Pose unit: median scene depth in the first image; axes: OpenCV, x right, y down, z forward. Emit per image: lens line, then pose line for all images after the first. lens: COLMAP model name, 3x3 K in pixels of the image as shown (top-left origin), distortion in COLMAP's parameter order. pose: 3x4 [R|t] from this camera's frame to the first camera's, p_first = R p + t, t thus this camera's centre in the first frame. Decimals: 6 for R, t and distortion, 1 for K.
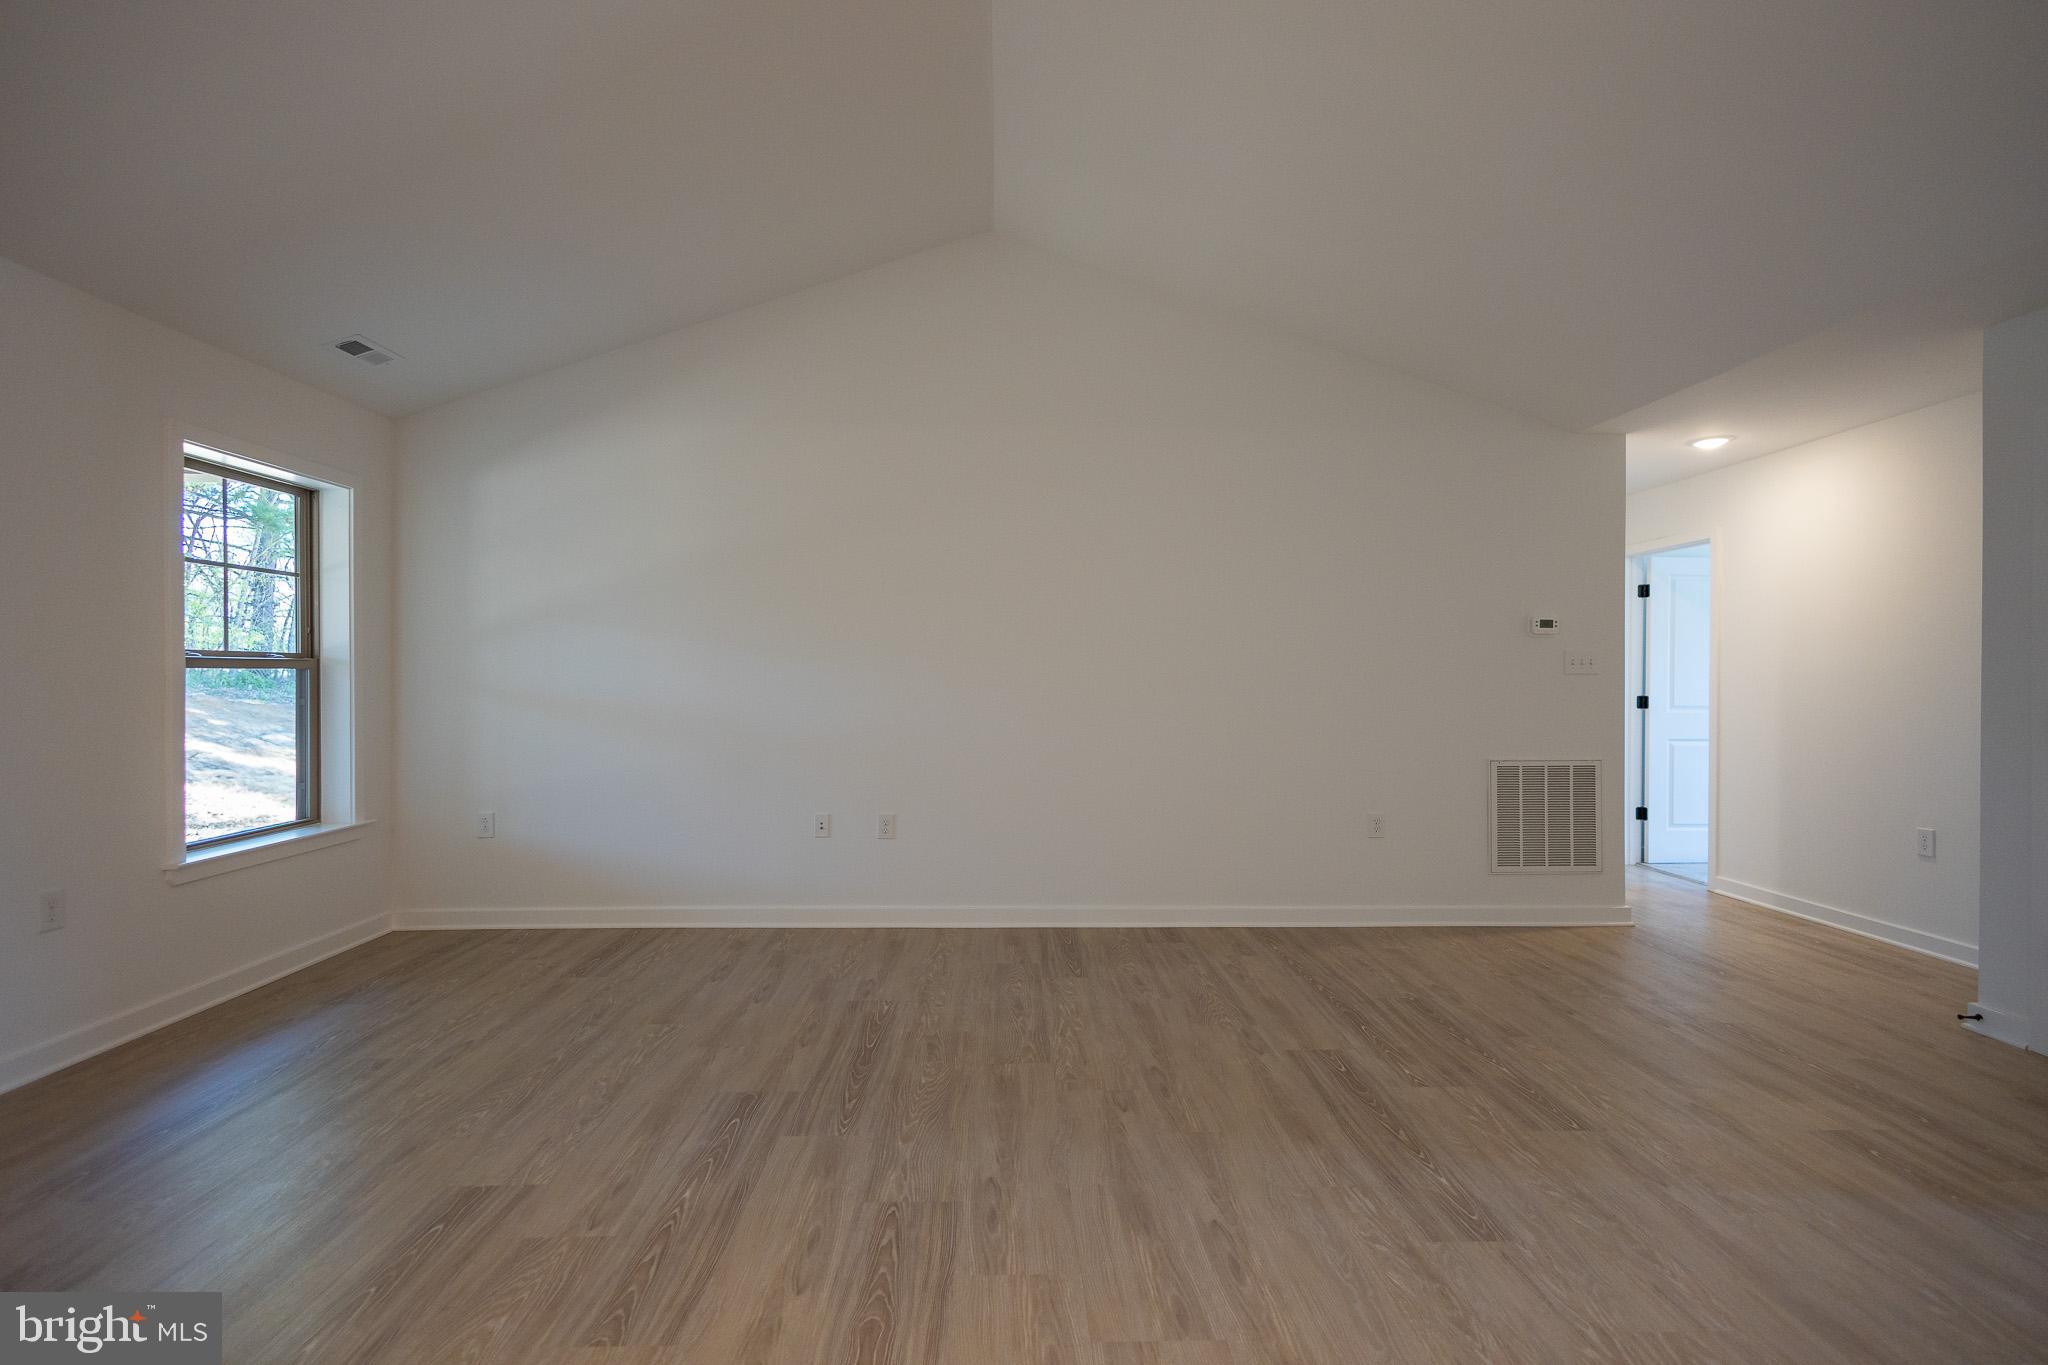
lens RADIAL K [[950.4, 0, 1025.4], [0, 950.4, 671.3], [0, 0, 1]] dist [0.006517, -0.000240]
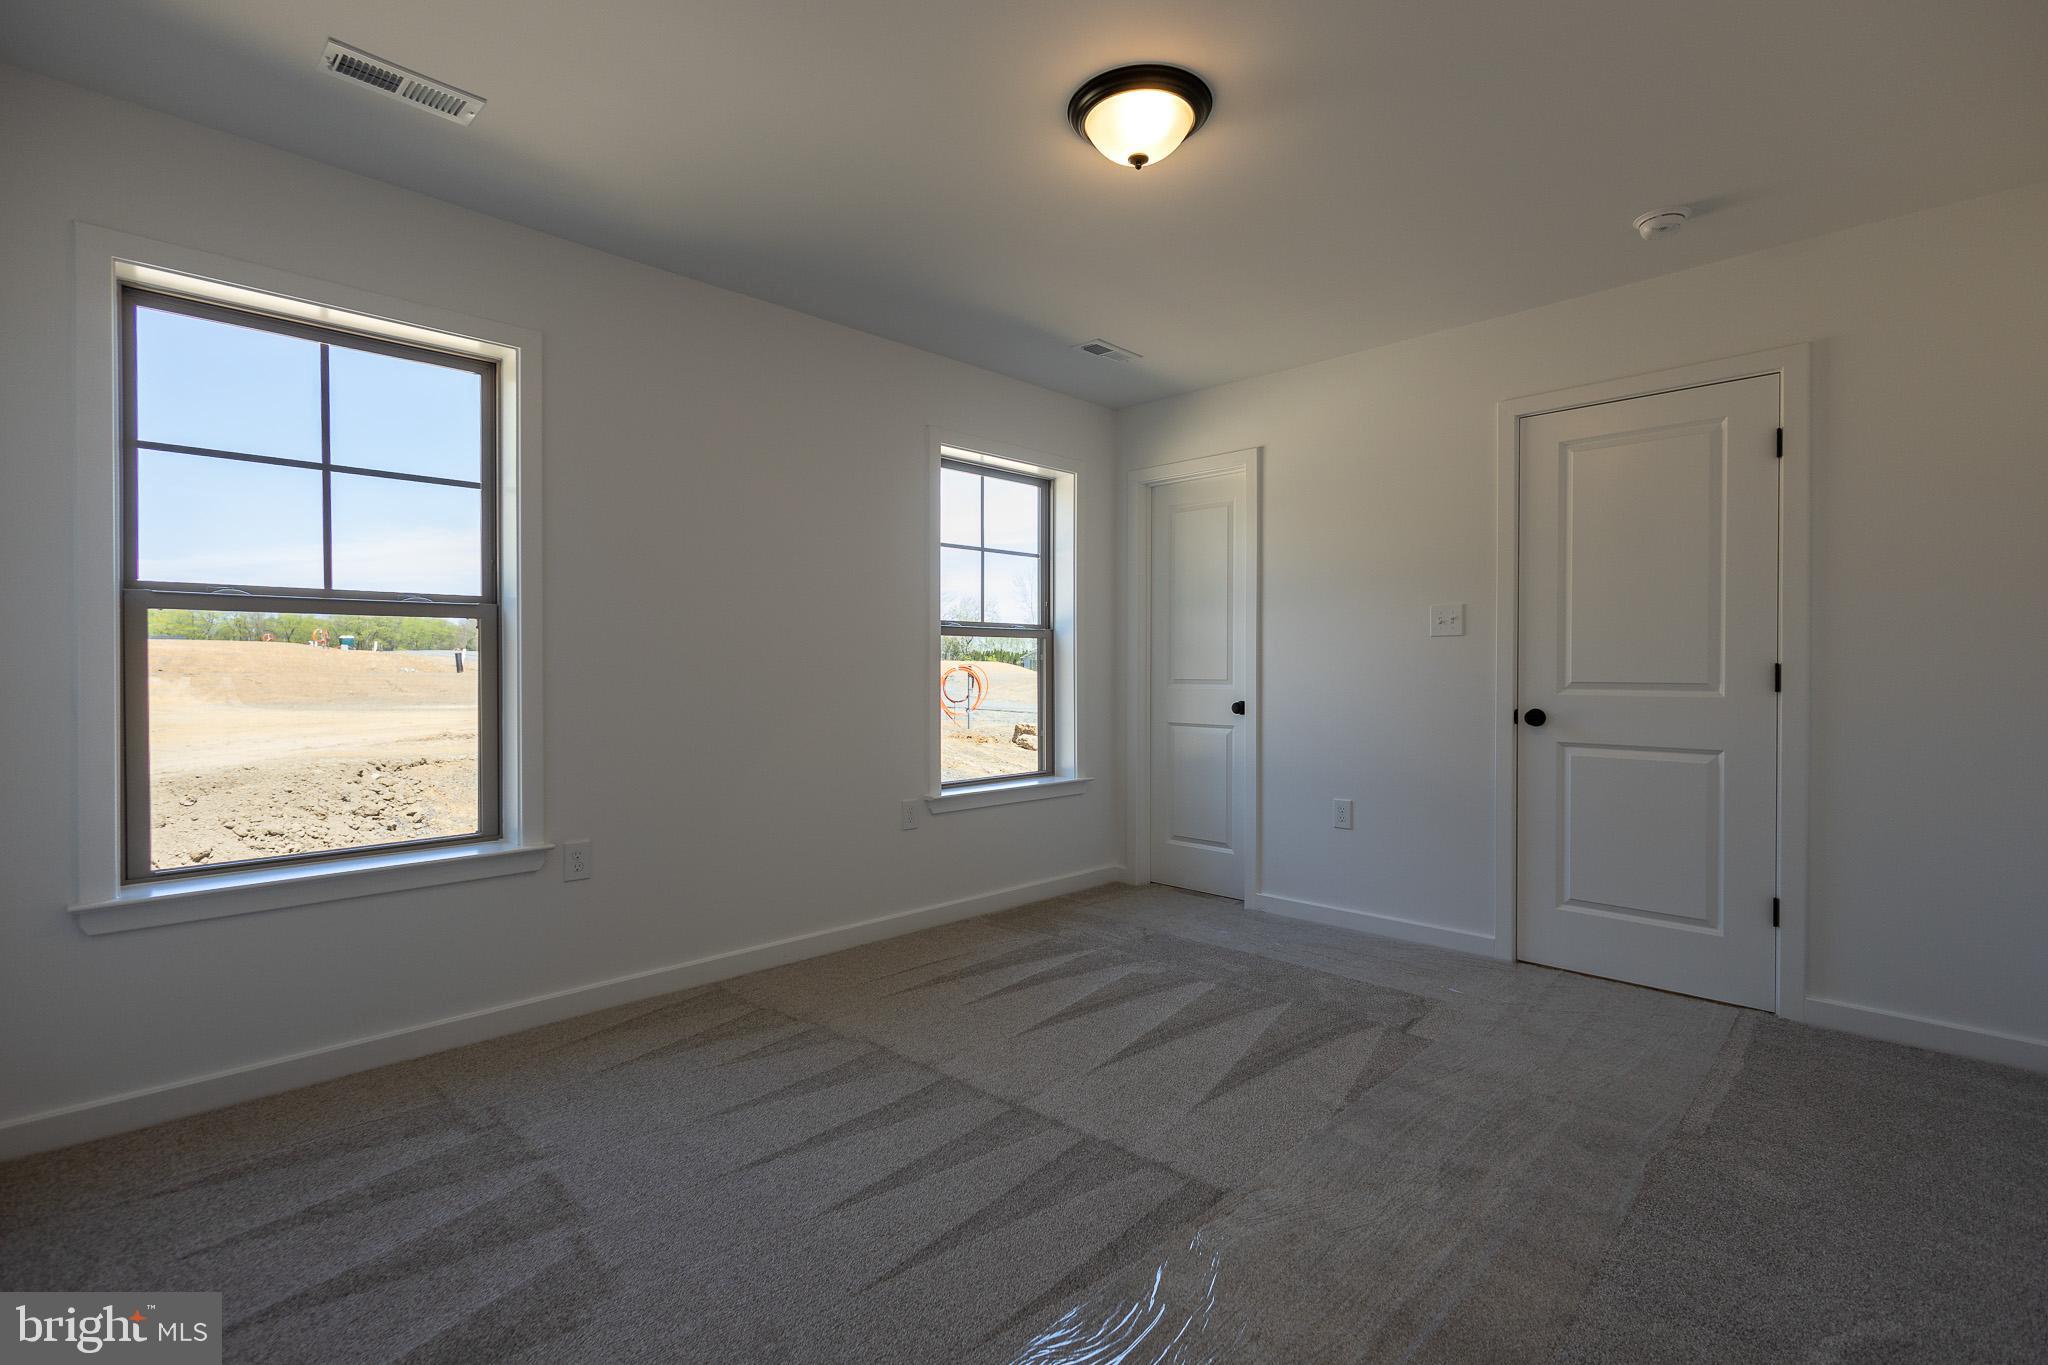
lens RADIAL K [[950.4, 0, 1025.4], [0, 950.4, 671.3], [0, 0, 1]] dist [0.006517, -0.000240]
pose [[0.729515, 0.037855, -0.682916, 0.004934], [-0.022504, 0.999255, 0.031351, 0.001135], [0.683595, -0.007503, 0.729823, 0.179295]]
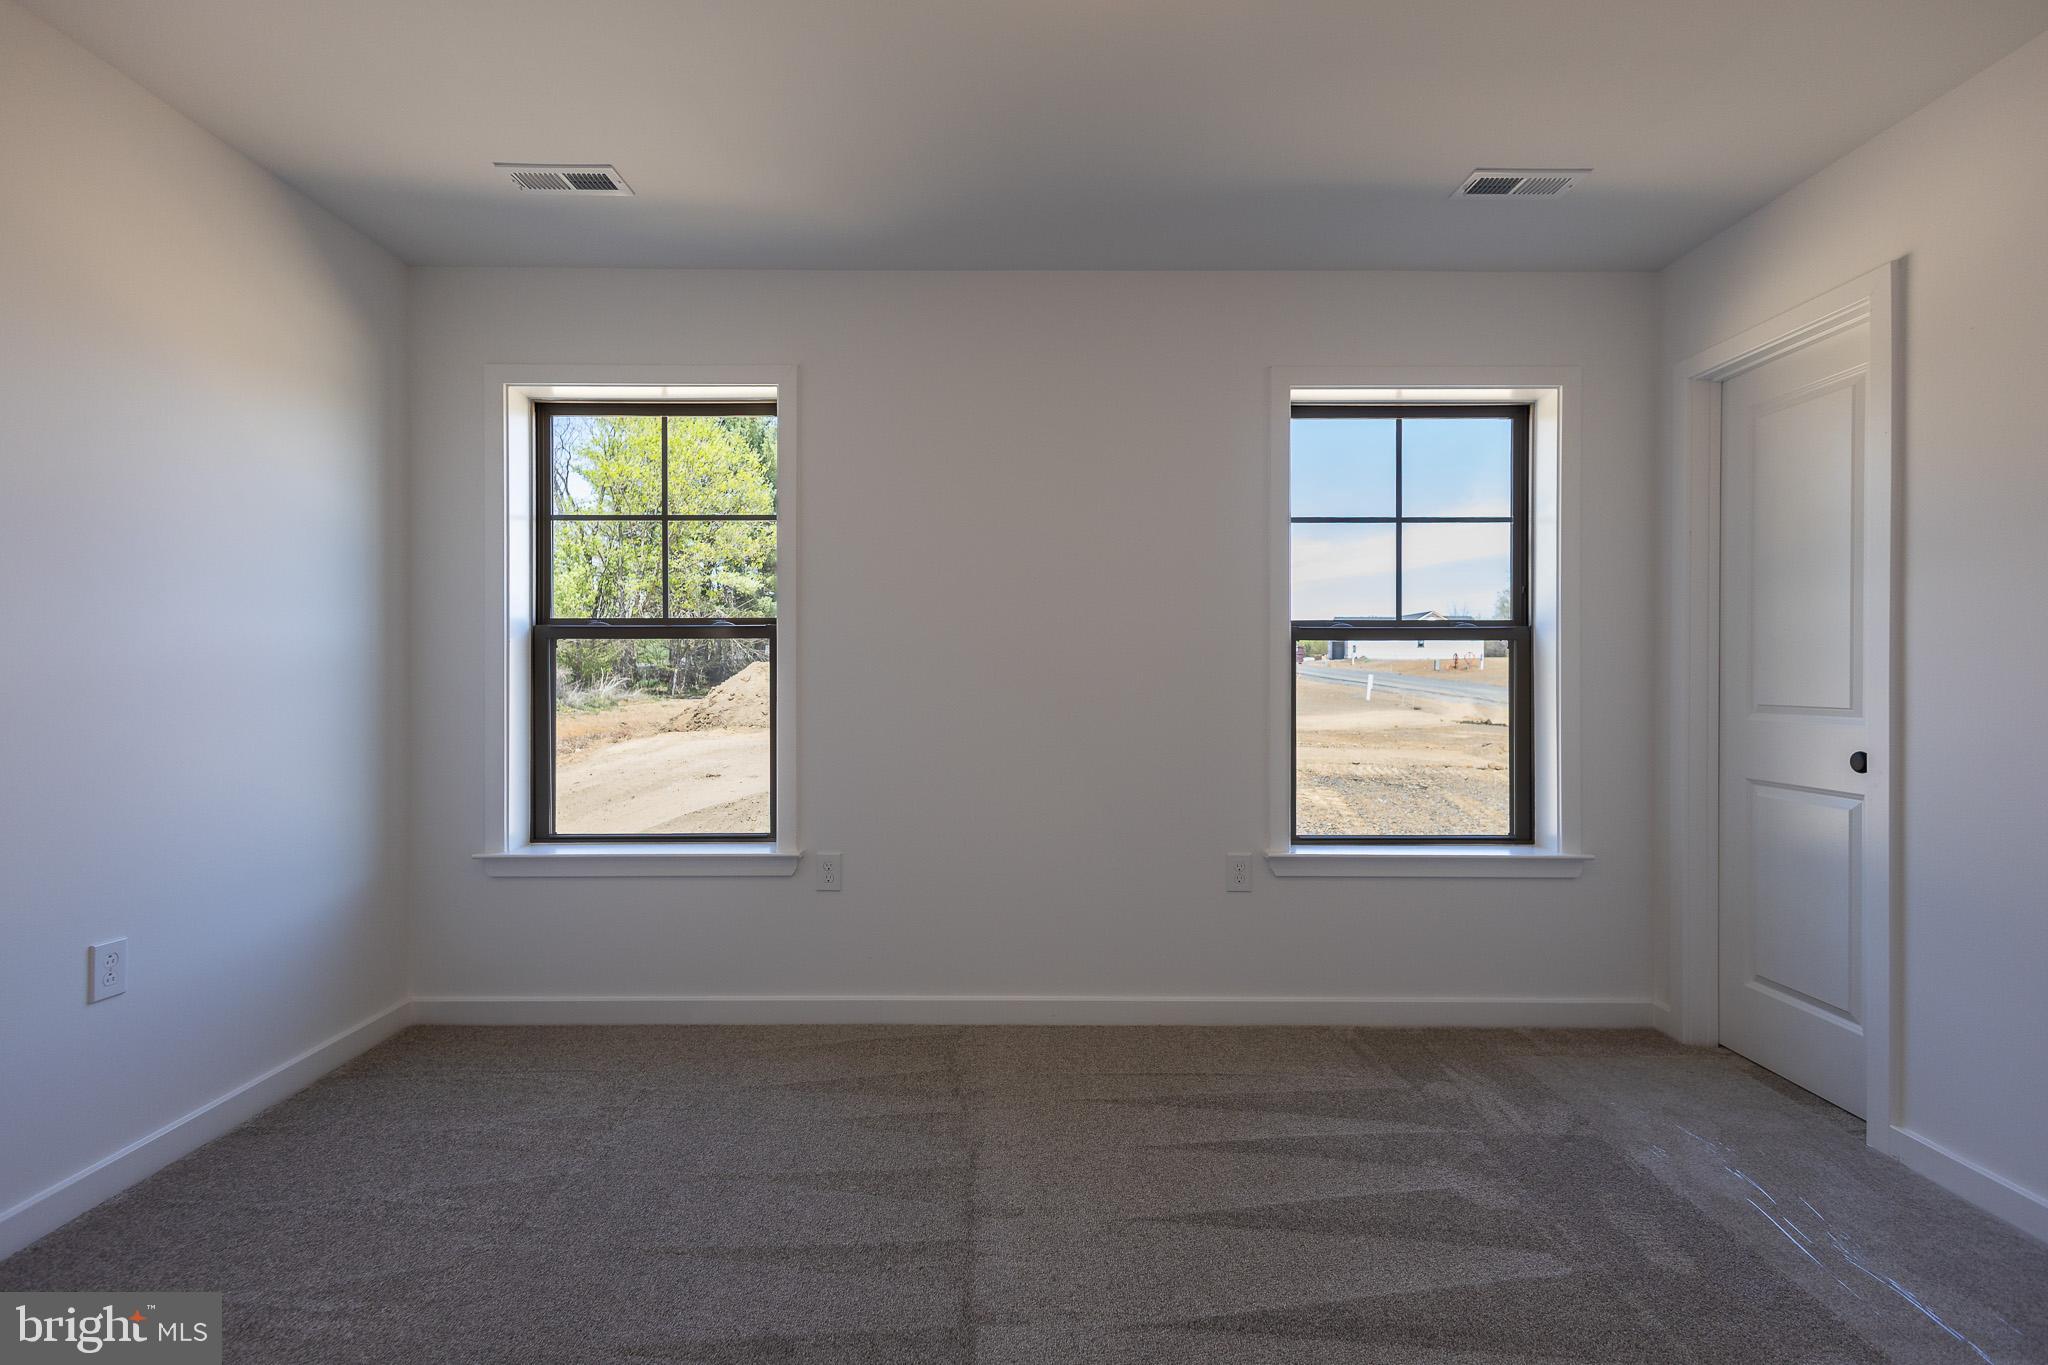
lens RADIAL K [[950.4, 0, 1025.4], [0, 950.4, 671.3], [0, 0, 1]] dist [0.006517, -0.000240]
pose [[0.023724, 0.026057, -0.999379, 0.005664], [0.003019, 0.999654, 0.026136, 0.000940], [0.999714, -0.003638, 0.023637, 0.643596]]
